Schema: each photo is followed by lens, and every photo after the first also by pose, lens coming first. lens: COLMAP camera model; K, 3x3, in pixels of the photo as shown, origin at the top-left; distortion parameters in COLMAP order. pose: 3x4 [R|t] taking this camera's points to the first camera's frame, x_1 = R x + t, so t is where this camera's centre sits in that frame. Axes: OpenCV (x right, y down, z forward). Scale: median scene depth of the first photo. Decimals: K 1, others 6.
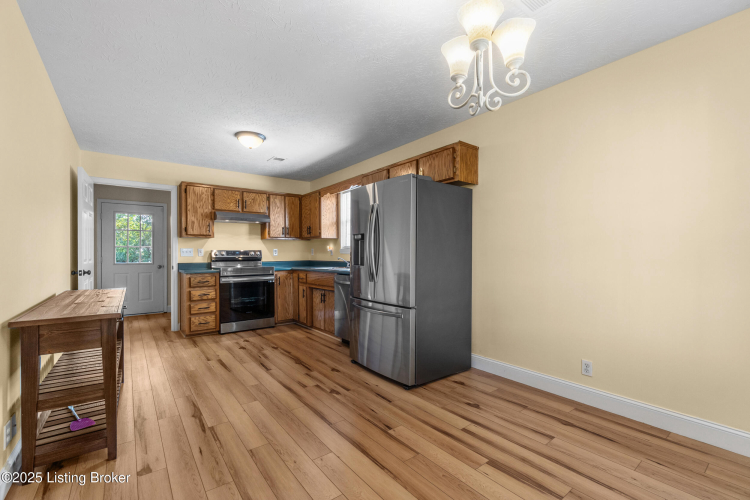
lens RADIAL K [[325.7, 0, 375.0], [0, 325.7, 250.0], [0, 0, 1]] dist [-0.004308, -0.000627]
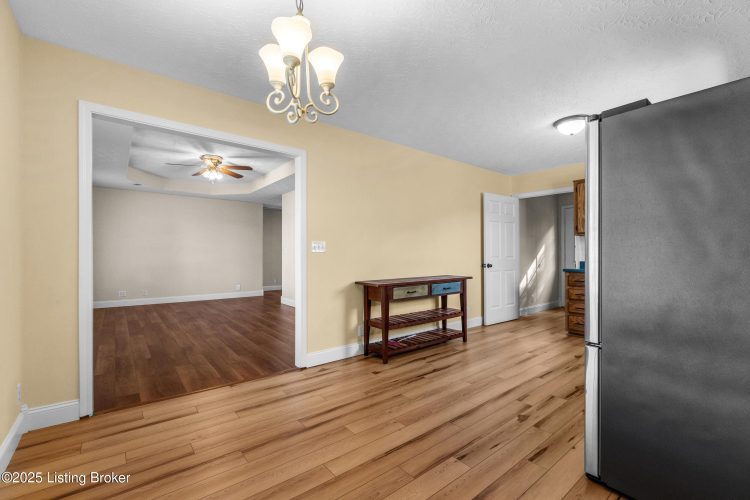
lens RADIAL K [[325.7, 0, 375.0], [0, 325.7, 250.0], [0, 0, 1]] dist [-0.004308, -0.000627]
pose [[0.027894, -0.006876, -0.999587, 0.402909], [0.012746, 0.999897, -0.006523, 0.002258], [0.999530, -0.012559, 0.027979, 0.343394]]
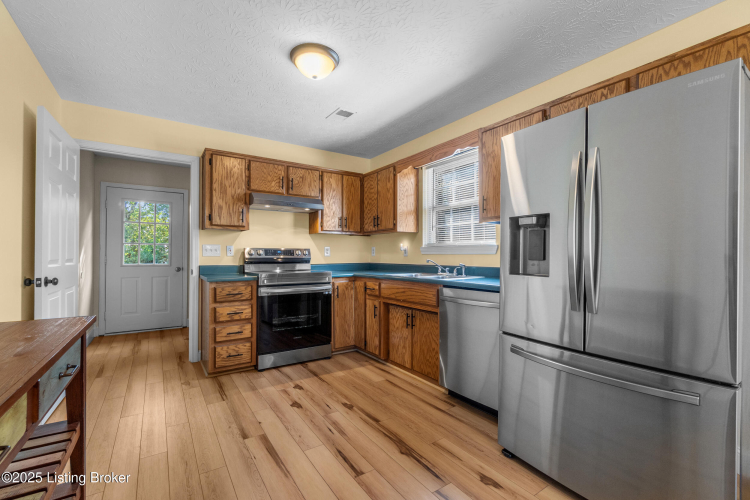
lens RADIAL K [[325.7, 0, 375.0], [0, 325.7, 250.0], [0, 0, 1]] dist [-0.004308, -0.000627]
pose [[0.998008, 0.006958, -0.062710, -0.183918], [-0.007259, 0.999963, -0.004573, 0.006828], [0.062676, 0.005020, 0.998021, 0.324846]]
